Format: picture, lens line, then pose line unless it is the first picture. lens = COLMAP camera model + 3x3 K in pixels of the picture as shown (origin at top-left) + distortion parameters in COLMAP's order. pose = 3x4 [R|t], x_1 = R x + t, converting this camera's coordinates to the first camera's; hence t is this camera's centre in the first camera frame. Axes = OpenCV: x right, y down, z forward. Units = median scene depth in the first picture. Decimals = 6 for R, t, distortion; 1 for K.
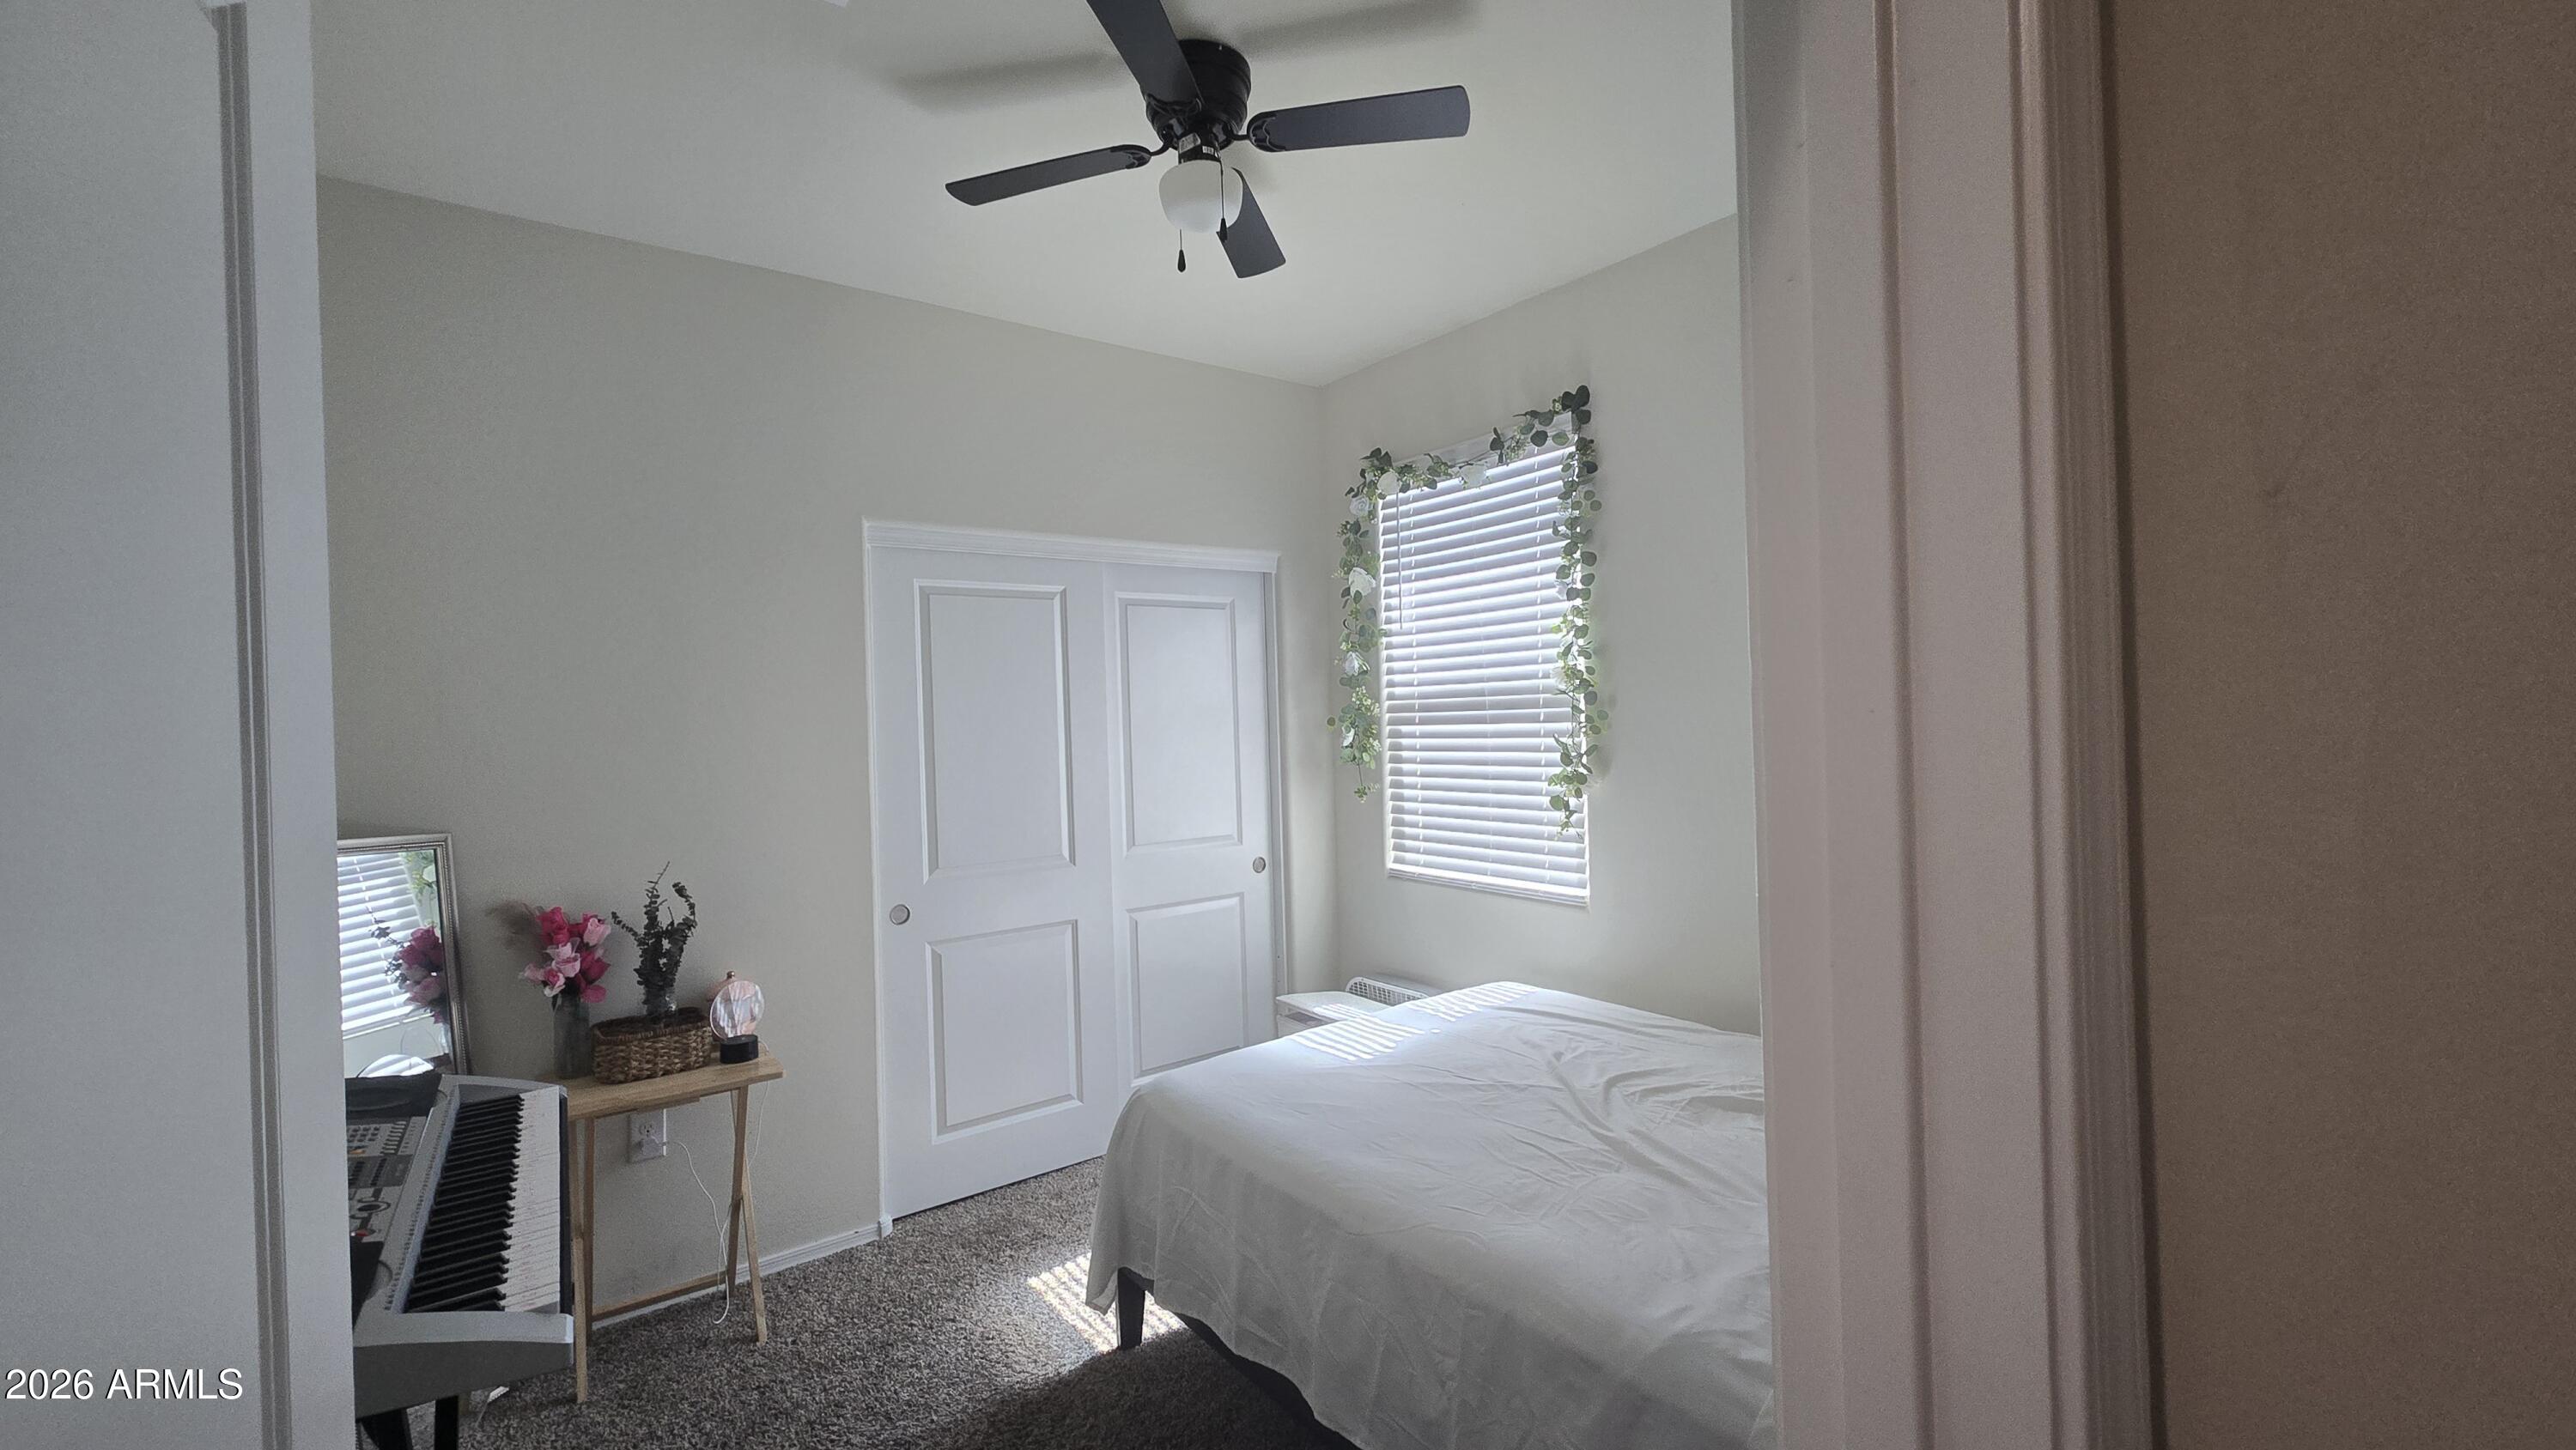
lens RADIAL K [[1054.8, 0, 1293.4], [0, 1054.8, 714.2], [0, 0, 1]] dist [0.001011, 0.000509]
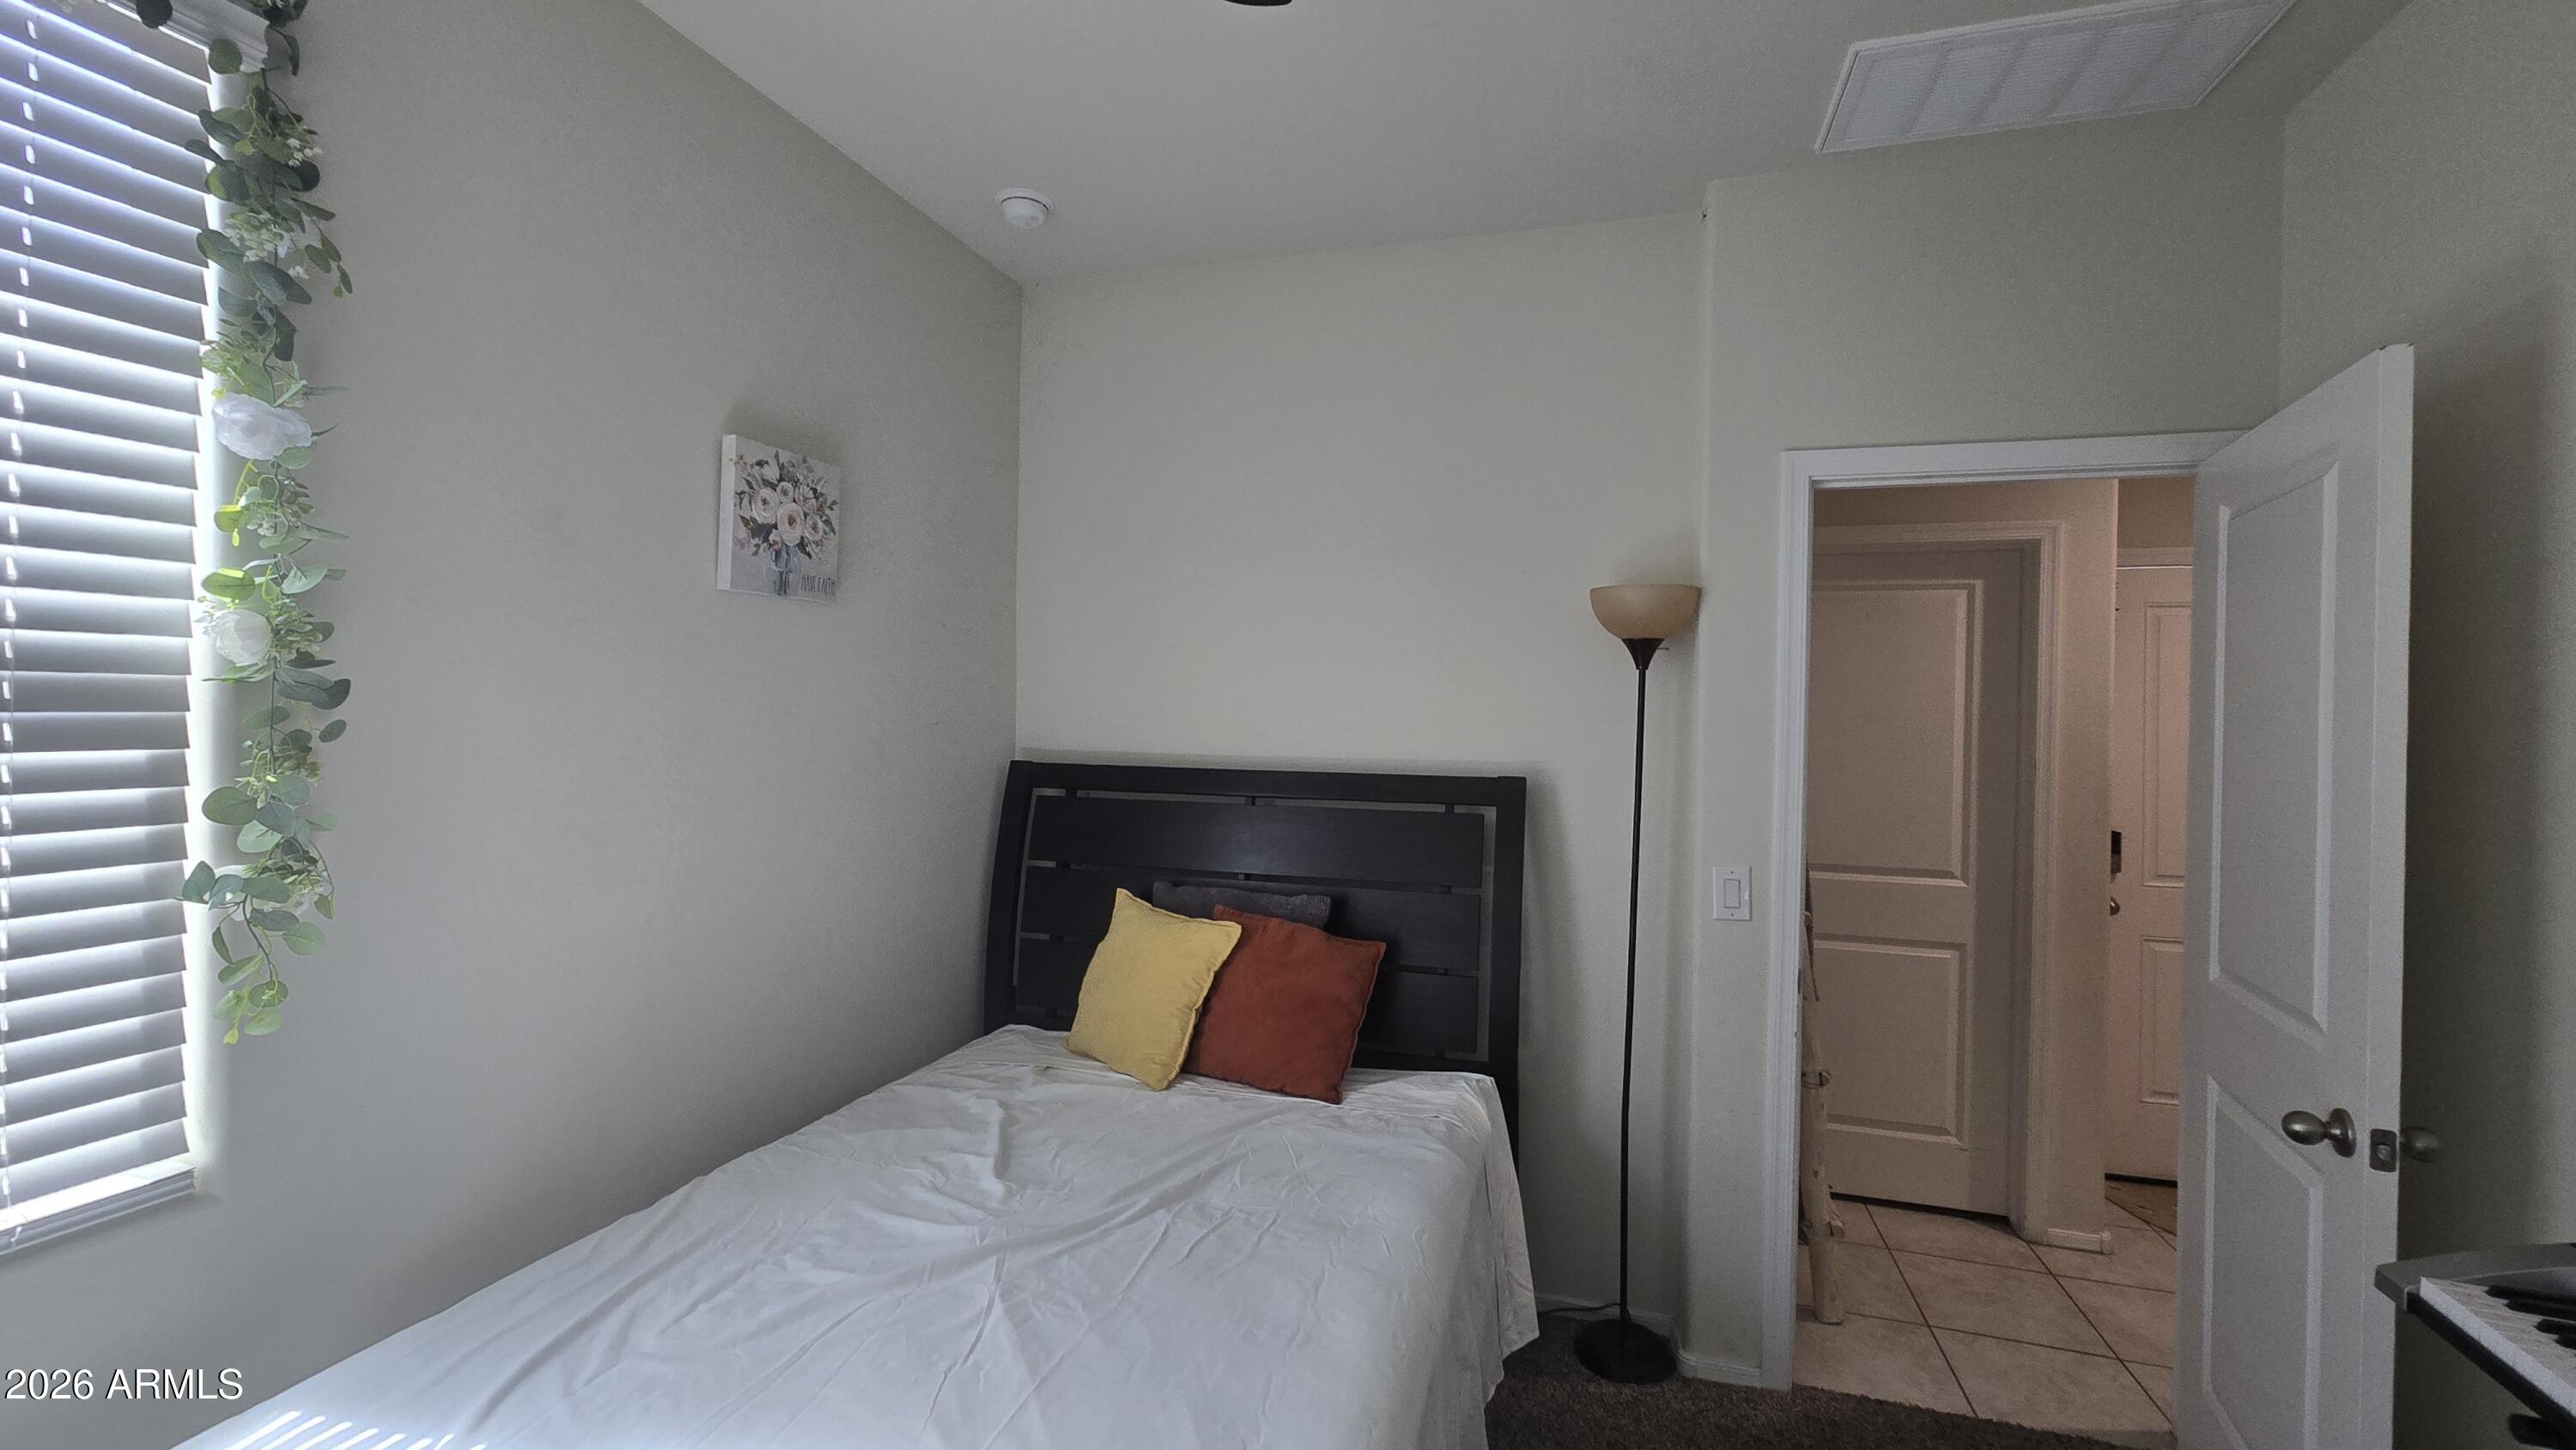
lens RADIAL K [[1054.8, 0, 1293.4], [0, 1054.8, 714.2], [0, 0, 1]] dist [0.001011, 0.000509]
pose [[-0.587023, 0.020470, 0.809312, -0.469479], [0.003104, 0.999730, -0.023035, 0.010169], [-0.809565, -0.011010, -0.586928, 1.346739]]
